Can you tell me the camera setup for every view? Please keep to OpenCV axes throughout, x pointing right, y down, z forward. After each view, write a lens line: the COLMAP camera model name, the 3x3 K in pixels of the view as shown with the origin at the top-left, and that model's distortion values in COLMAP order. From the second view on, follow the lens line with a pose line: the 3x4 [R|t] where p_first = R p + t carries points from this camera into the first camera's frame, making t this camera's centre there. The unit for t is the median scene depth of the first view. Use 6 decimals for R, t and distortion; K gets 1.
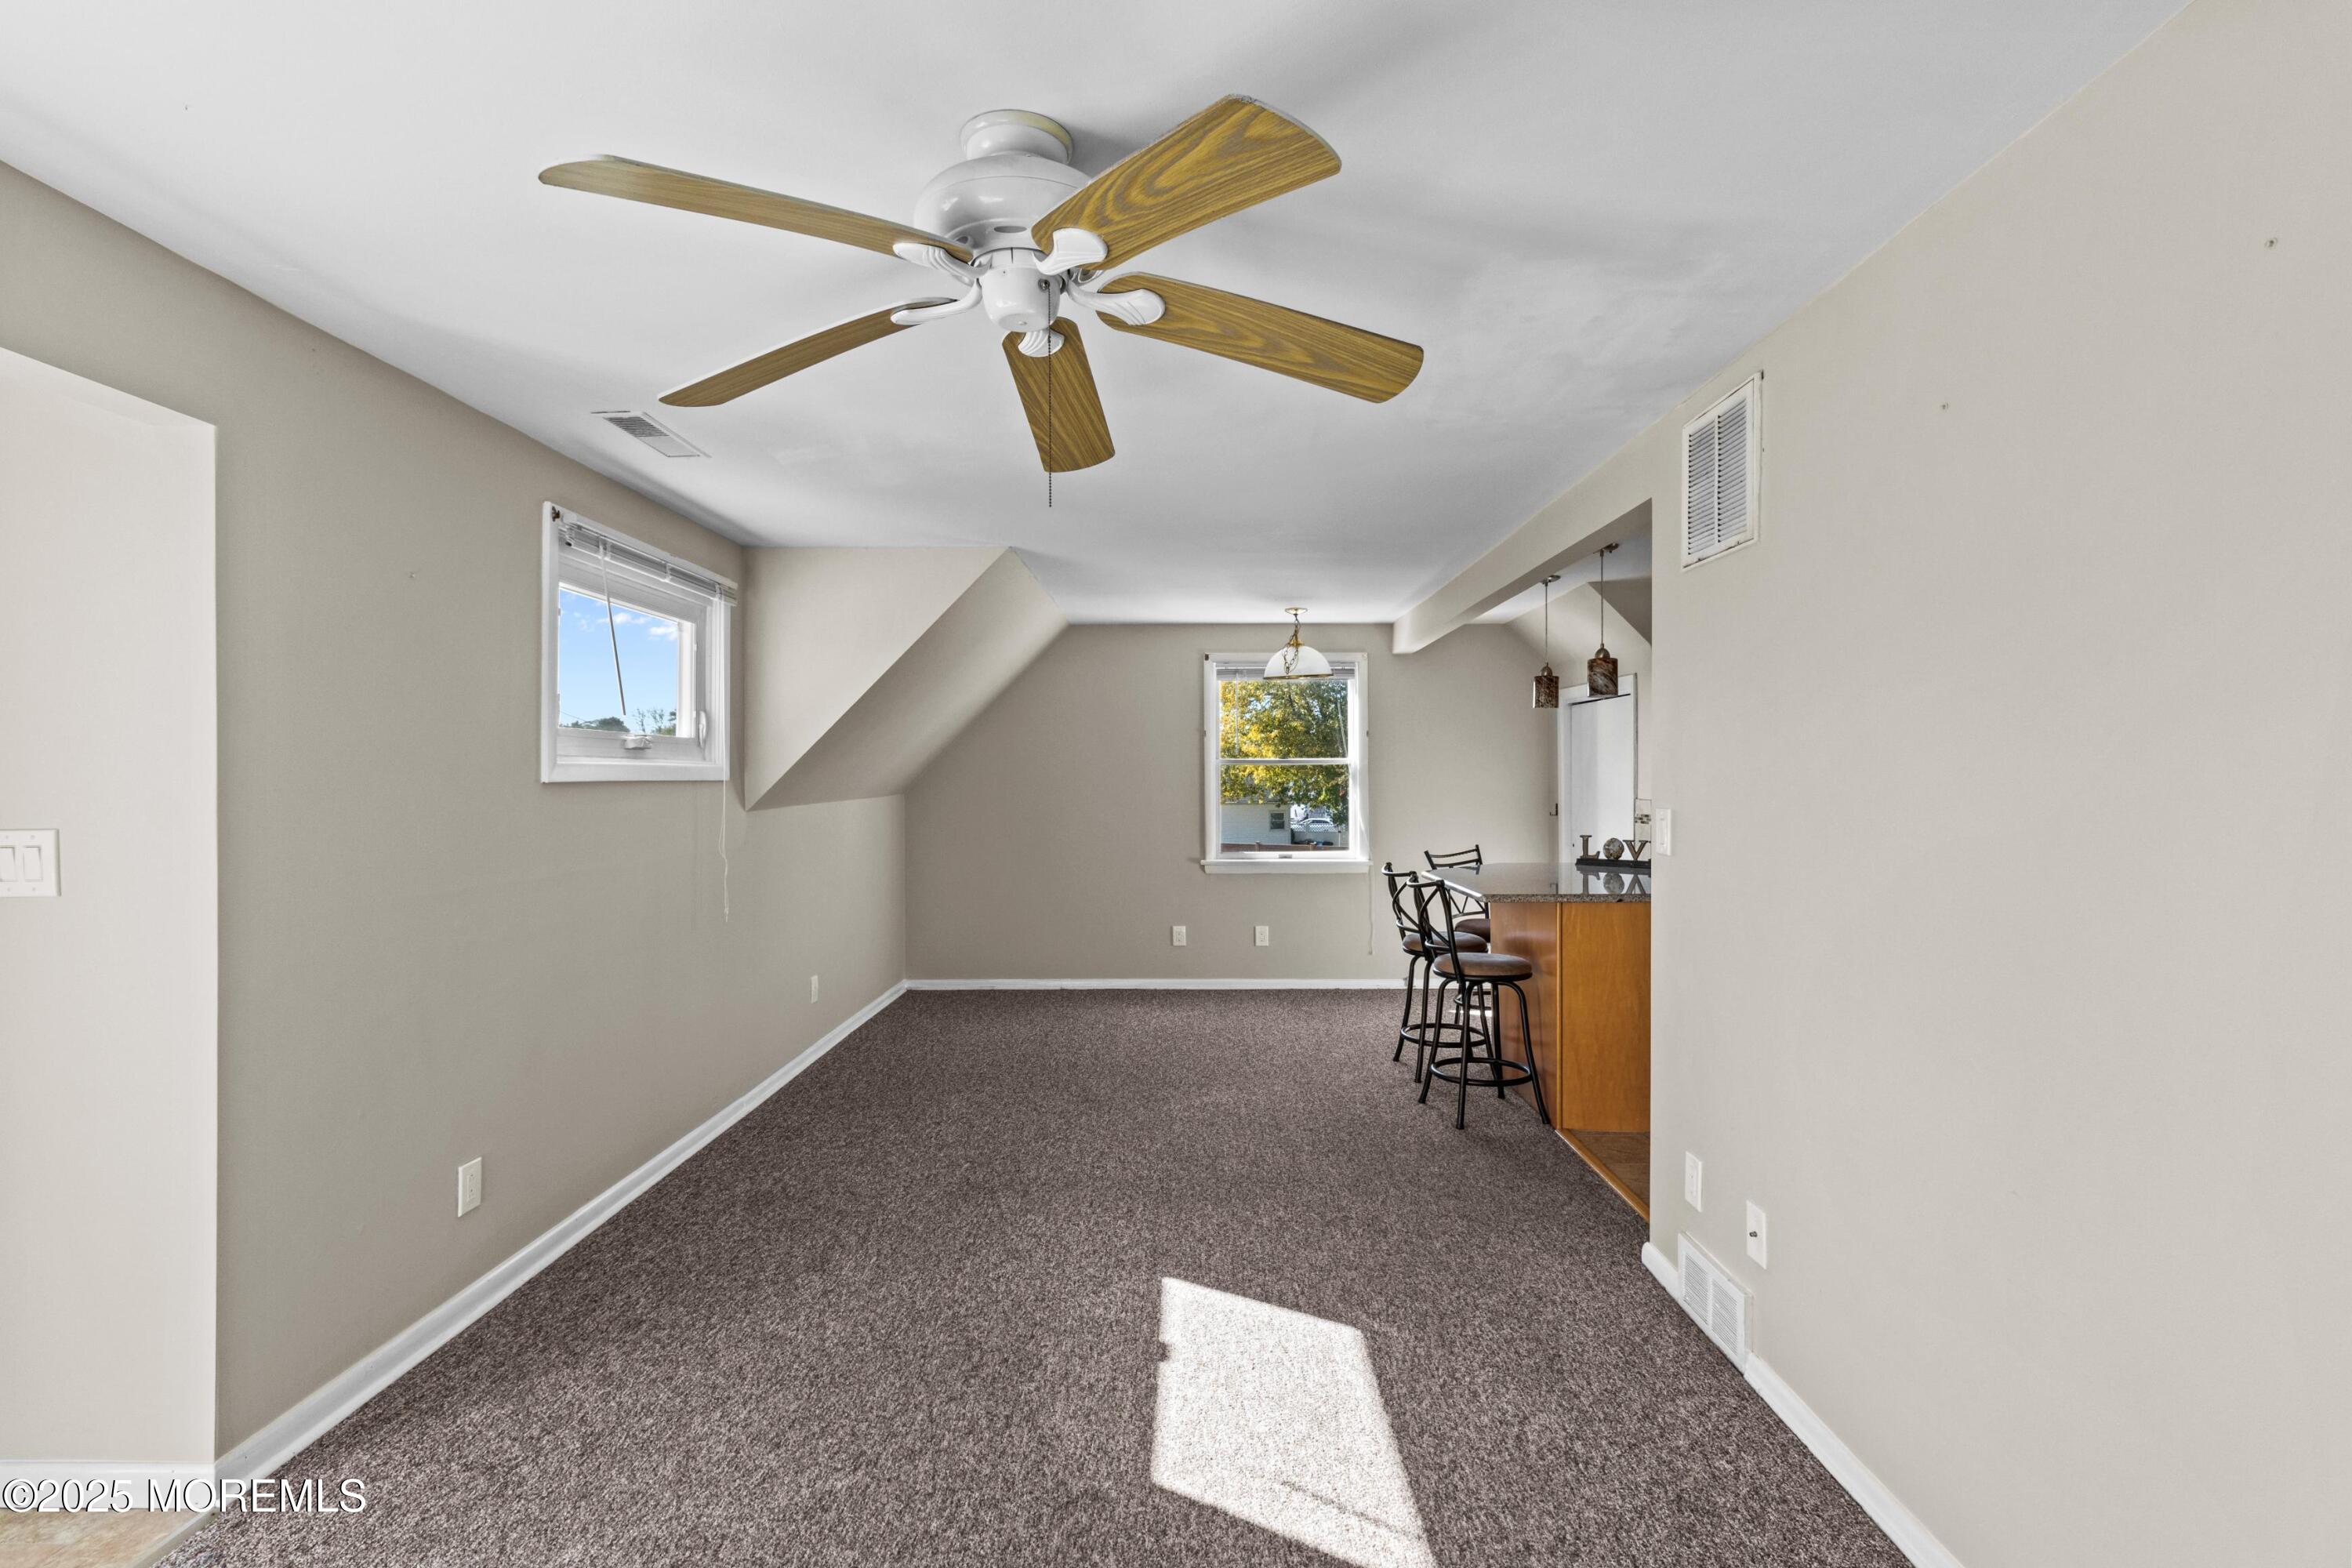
lens RADIAL K [[1100.8, 0, 1192.5], [0, 1100.8, 783.1], [0, 0, 1]] dist [0.001700, 0.000004]
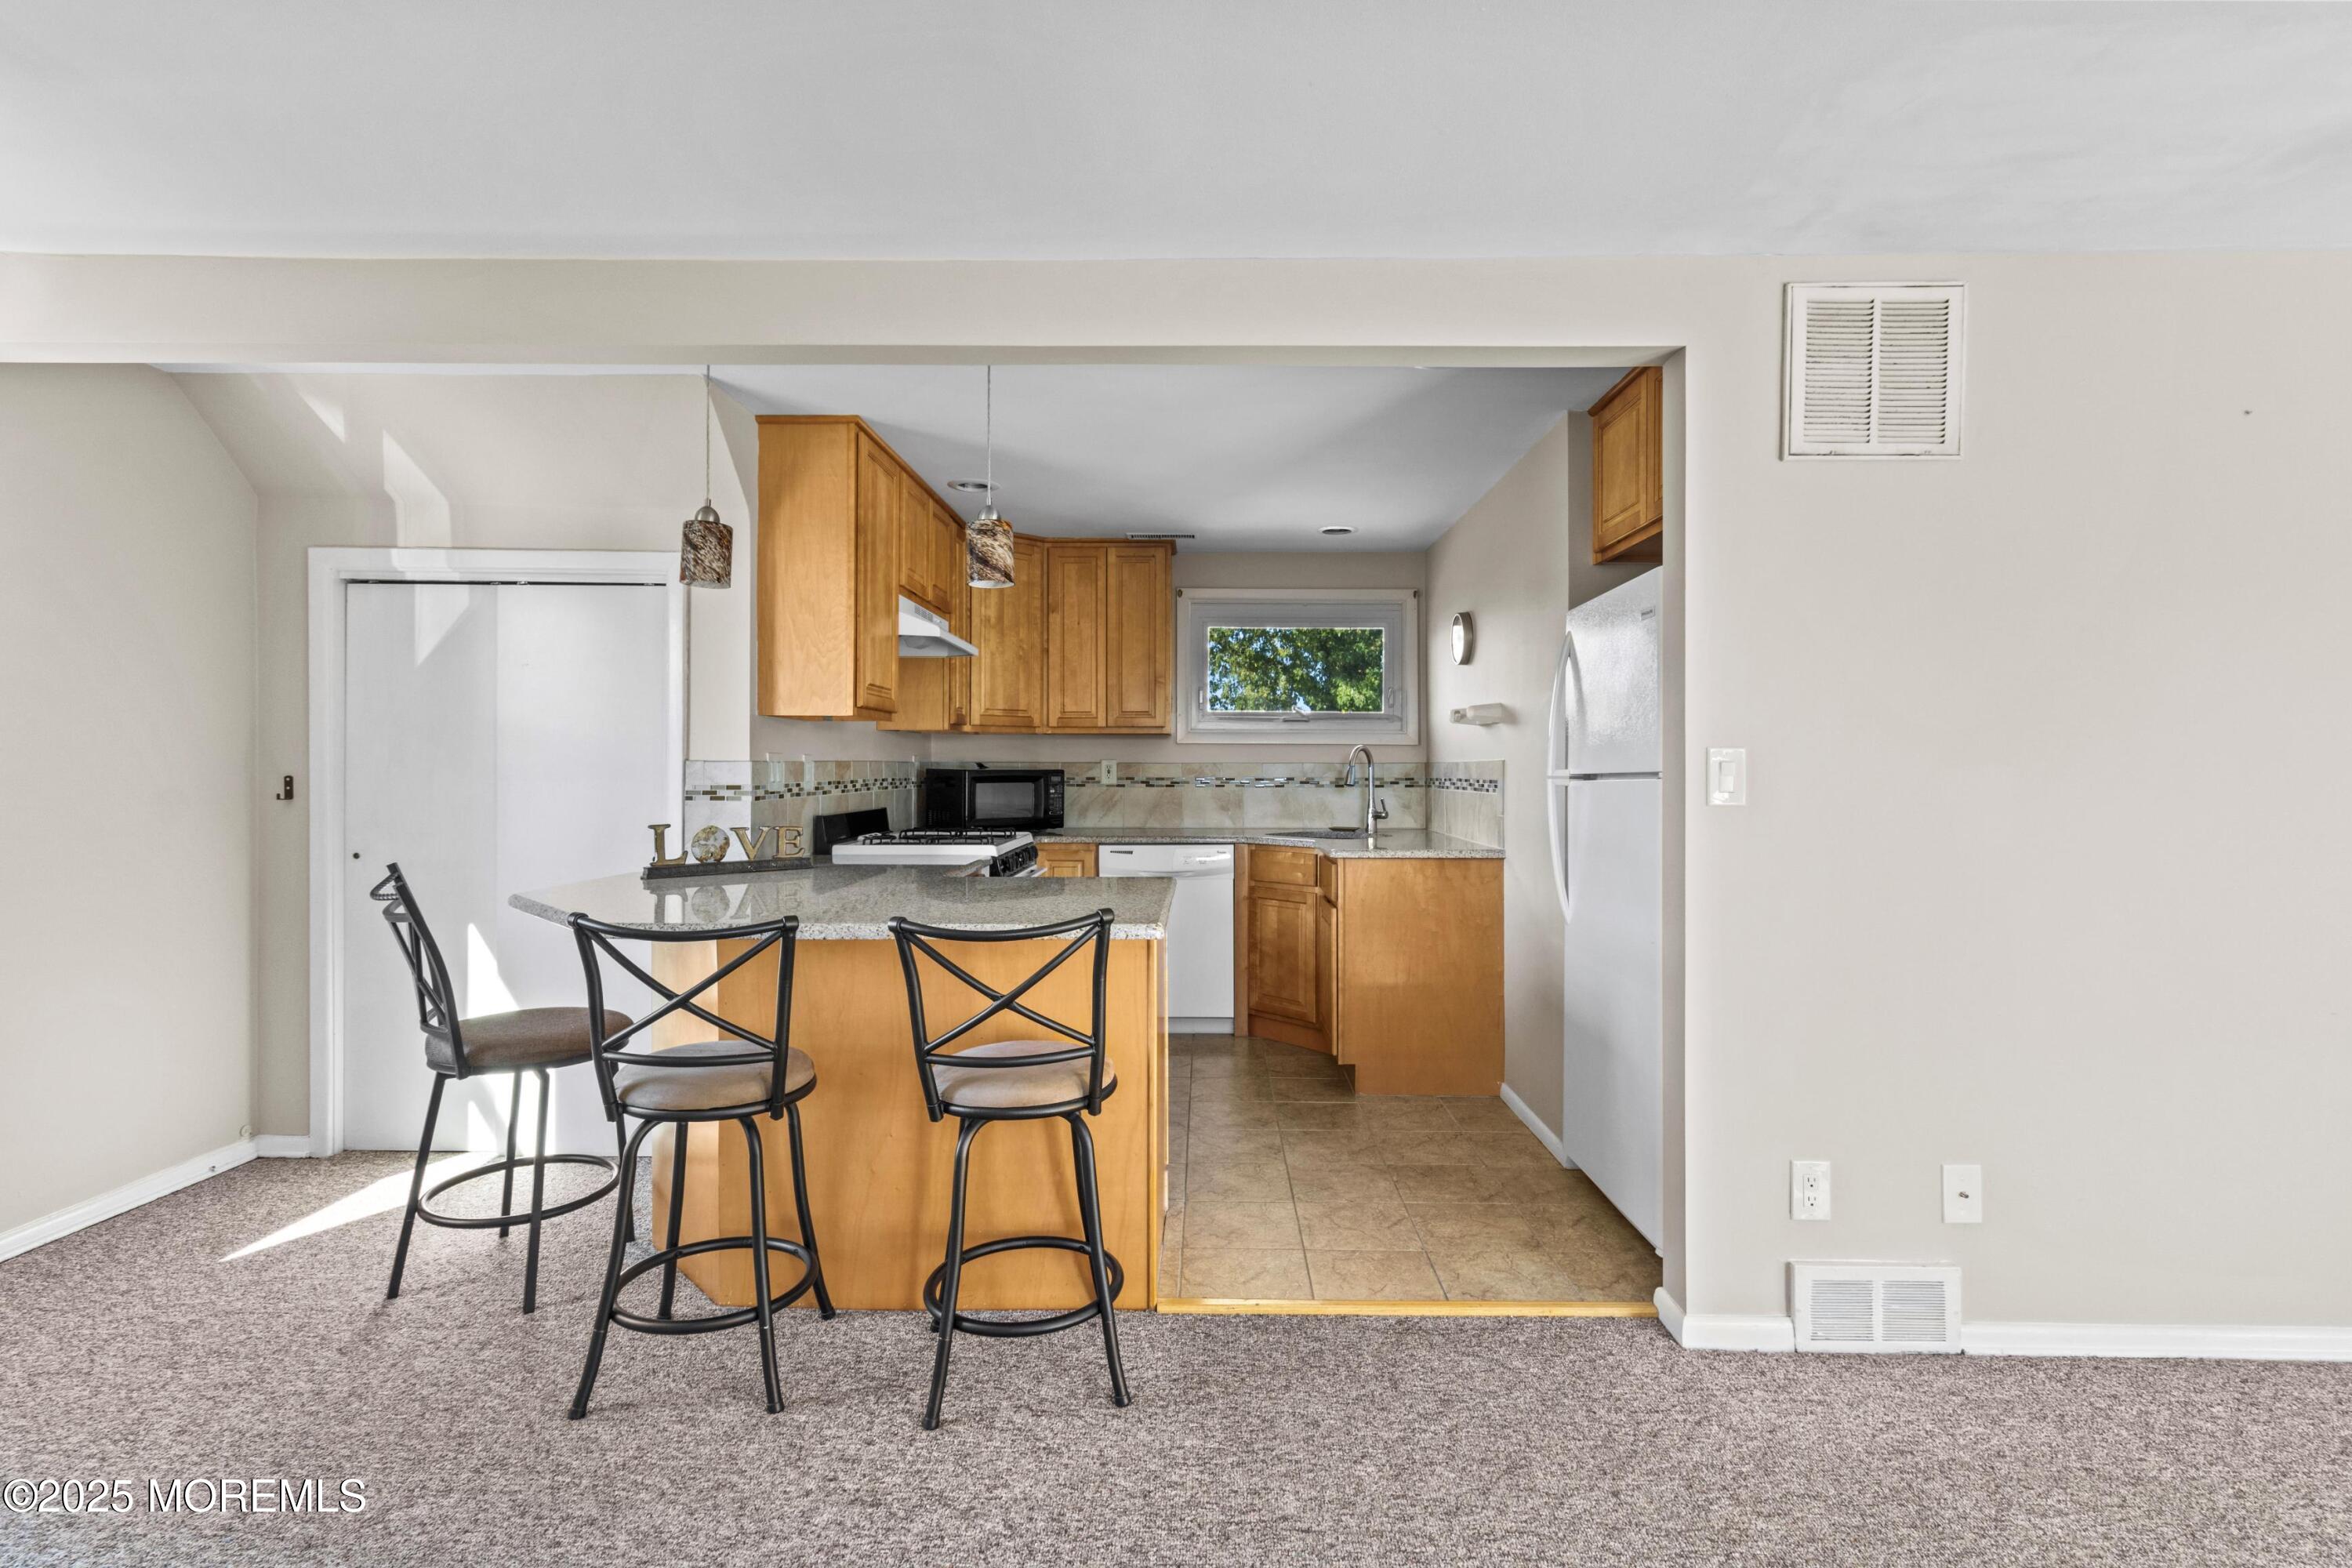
lens RADIAL K [[1091.8, 0, 1187.4], [0, 1091.8, 765.6], [0, 0, 1]] dist [0.002474, 0.000482]
pose [[0.012414, 0.006389, 0.999903, -0.271986], [0.000764, 0.999979, -0.006399, 0.030828], [-0.999923, 0.000843, 0.012409, 1.035481]]
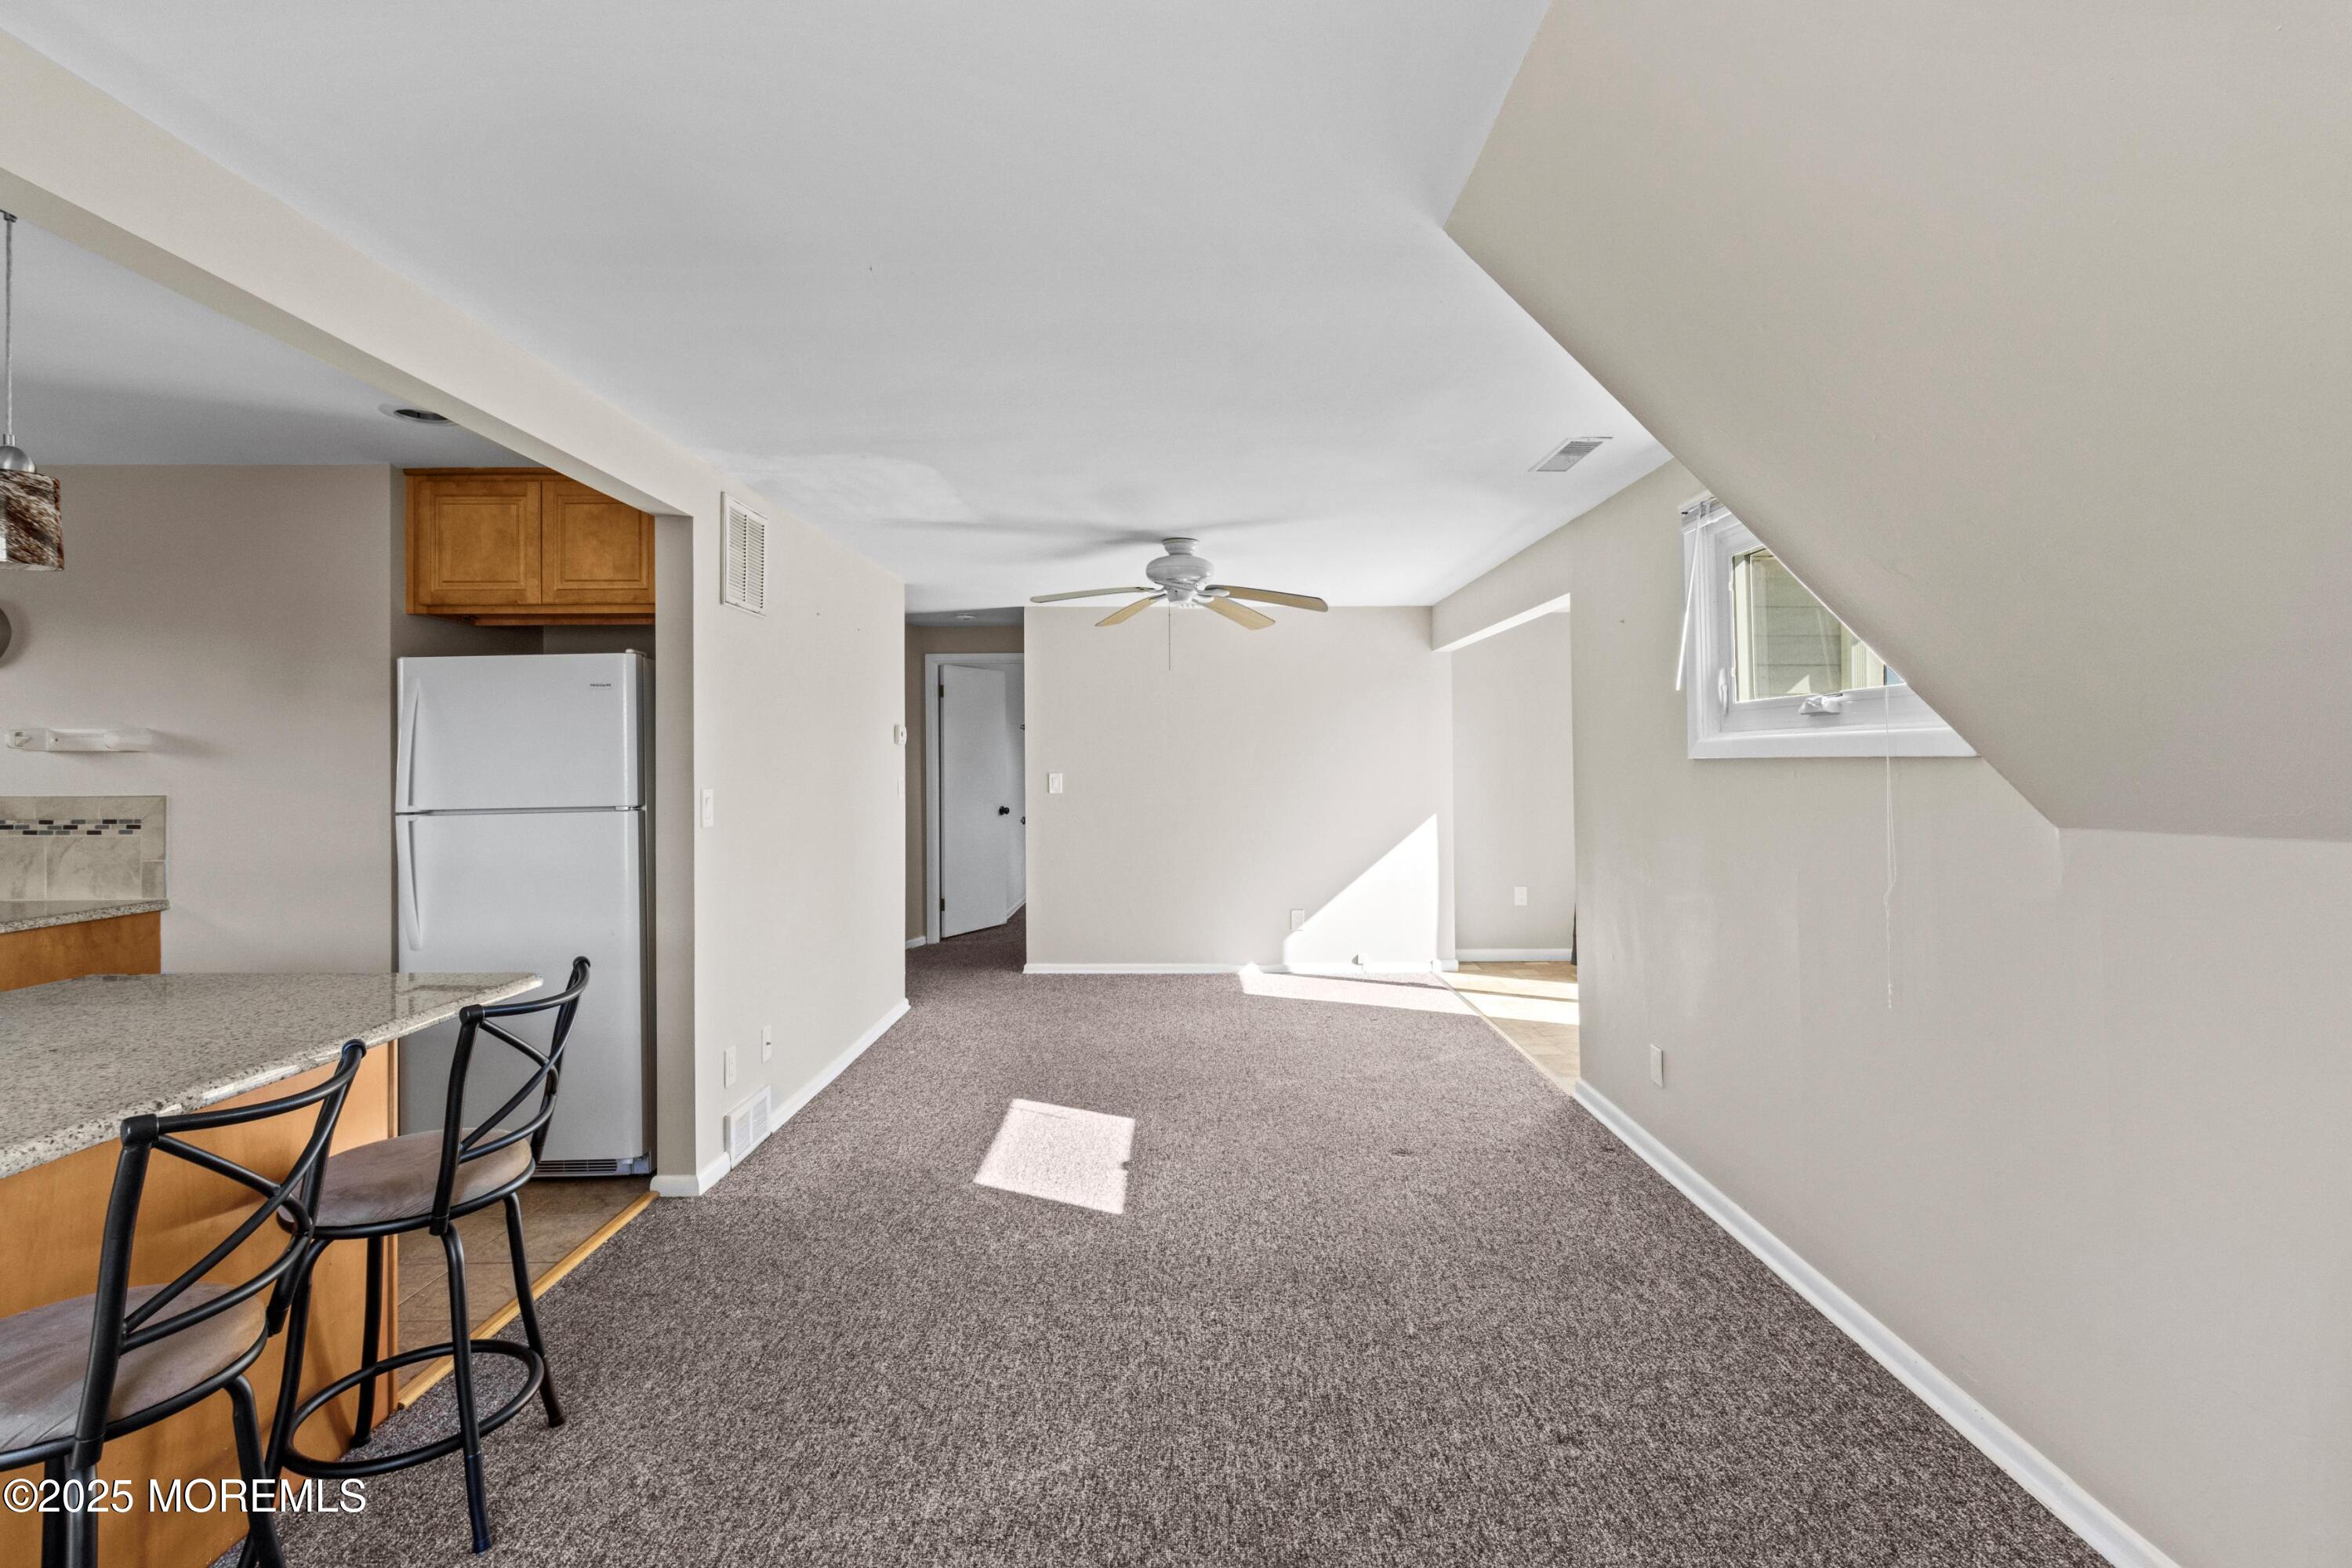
lens RADIAL K [[1091.8, 0, 1187.4], [0, 1091.8, 765.6], [0, 0, 1]] dist [0.002474, 0.000482]
pose [[-0.999961, 0.008501, -0.002347, -0.068211], [0.008479, 0.999922, 0.009166, -0.005997], [0.002425, 0.009146, -0.999955, 1.638321]]
